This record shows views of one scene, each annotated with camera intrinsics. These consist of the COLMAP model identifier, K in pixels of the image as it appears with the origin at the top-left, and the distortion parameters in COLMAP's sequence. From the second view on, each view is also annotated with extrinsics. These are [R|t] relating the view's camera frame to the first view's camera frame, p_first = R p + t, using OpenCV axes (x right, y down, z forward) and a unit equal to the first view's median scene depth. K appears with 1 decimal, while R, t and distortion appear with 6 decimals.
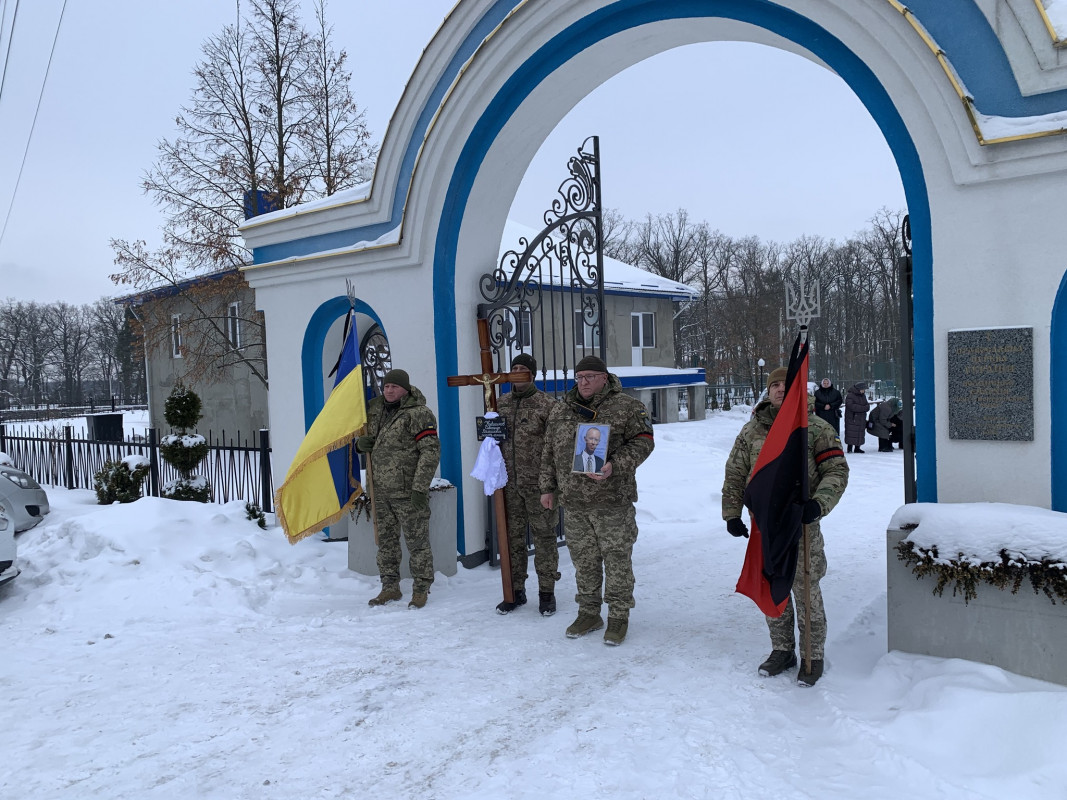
lens RADIAL K [[809.3, 0, 533.5], [0, 809.3, 424.2], [0, 0, 1]] dist [0.027955, -0.009132]
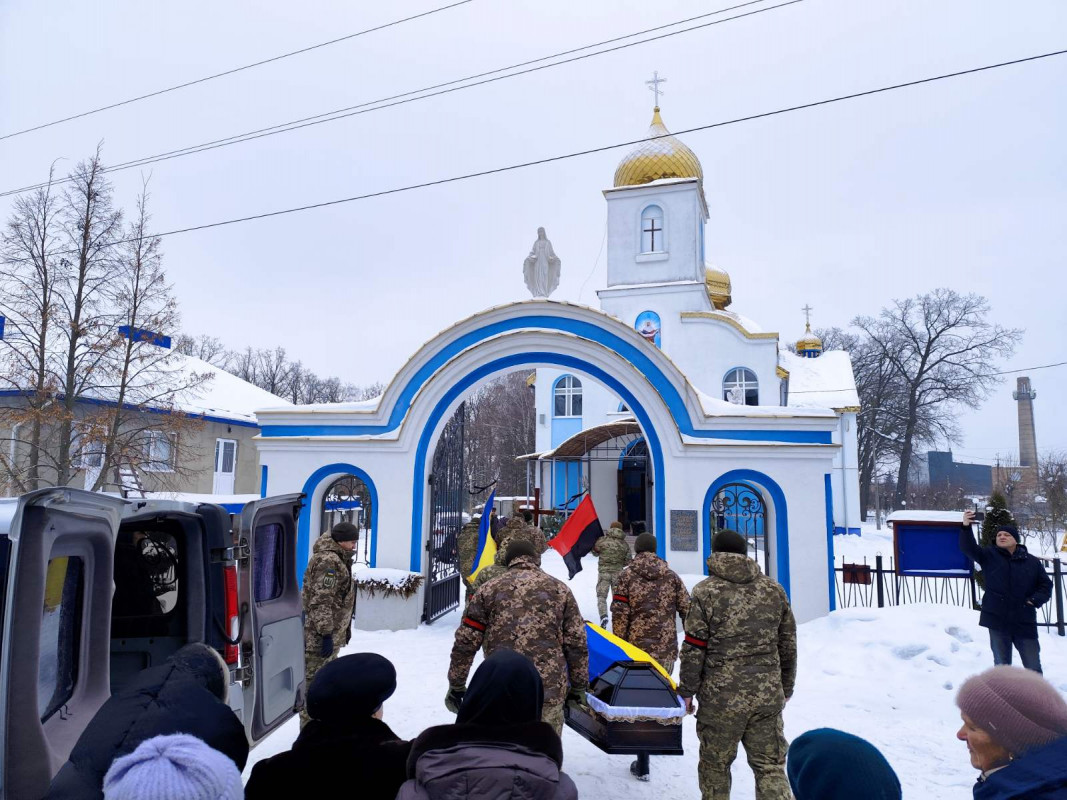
lens RADIAL K [[761.2, 0, 532.1], [0, 761.2, 416.5], [0, 0, 1]] dist [0.031887, -0.048255]
pose [[0.836616, 0.100013, 0.538582, -0.822212], [-0.012188, 0.986347, -0.164228, 0.000744], [-0.547654, 0.130831, 0.826413, -0.563712]]
